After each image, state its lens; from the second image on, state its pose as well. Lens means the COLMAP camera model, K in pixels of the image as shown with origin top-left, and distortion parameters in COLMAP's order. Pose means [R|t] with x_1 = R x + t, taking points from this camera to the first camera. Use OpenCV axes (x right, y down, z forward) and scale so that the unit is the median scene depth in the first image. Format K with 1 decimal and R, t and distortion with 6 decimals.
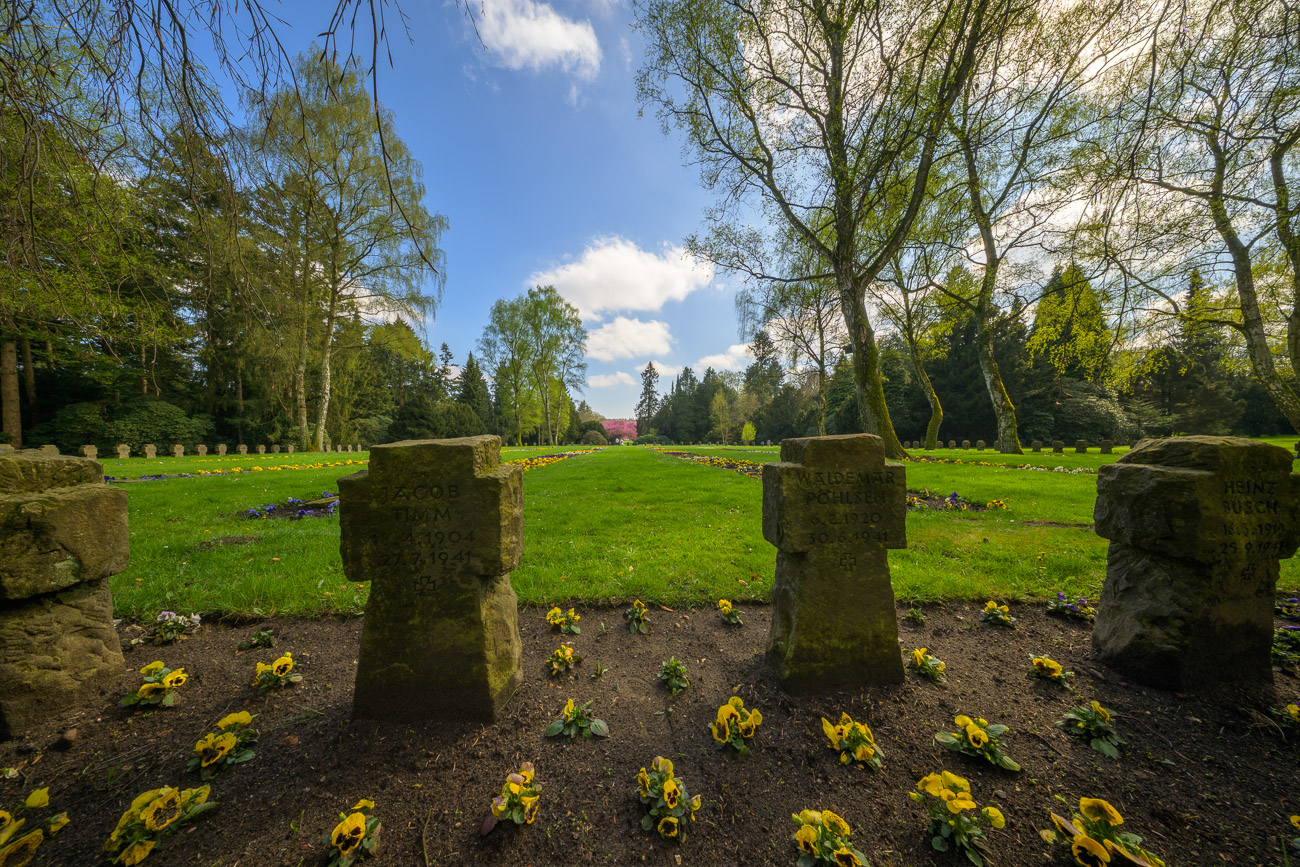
lens RADIAL K [[374.5, 0, 647.2], [0, 374.5, 436.0], [0, 0, 1]] dist [0.000092, -0.003074]
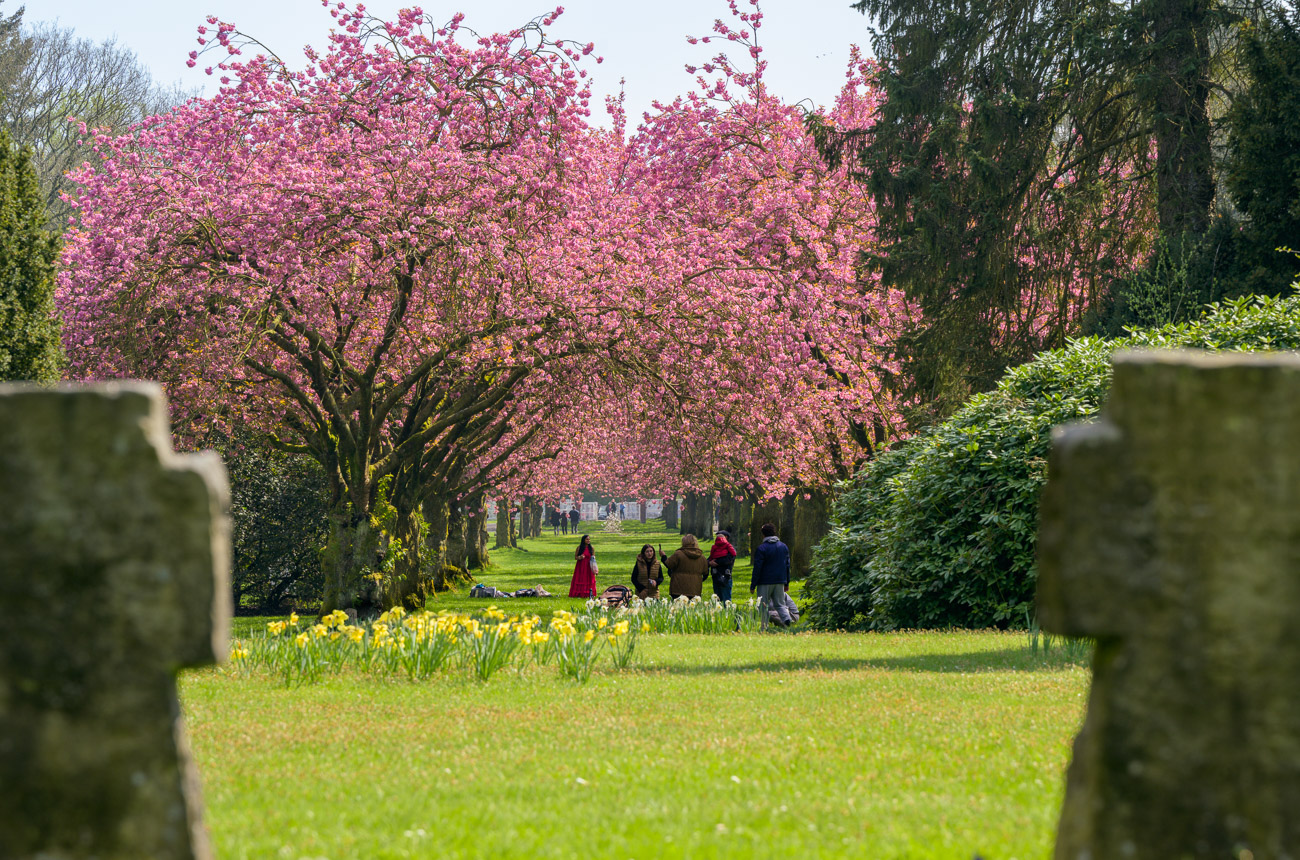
lens RADIAL K [[5000.0, 0, 668.8], [0, 5000.0, 431.1], [0, 0, 1]] dist [0.024765, -1.505268]
pose [[0.999231, -0.006826, -0.038612, -0.030157], [0.006503, 0.999943, -0.008491, 0.009445], [0.038668, 0.008233, 0.999218, 0.467342]]
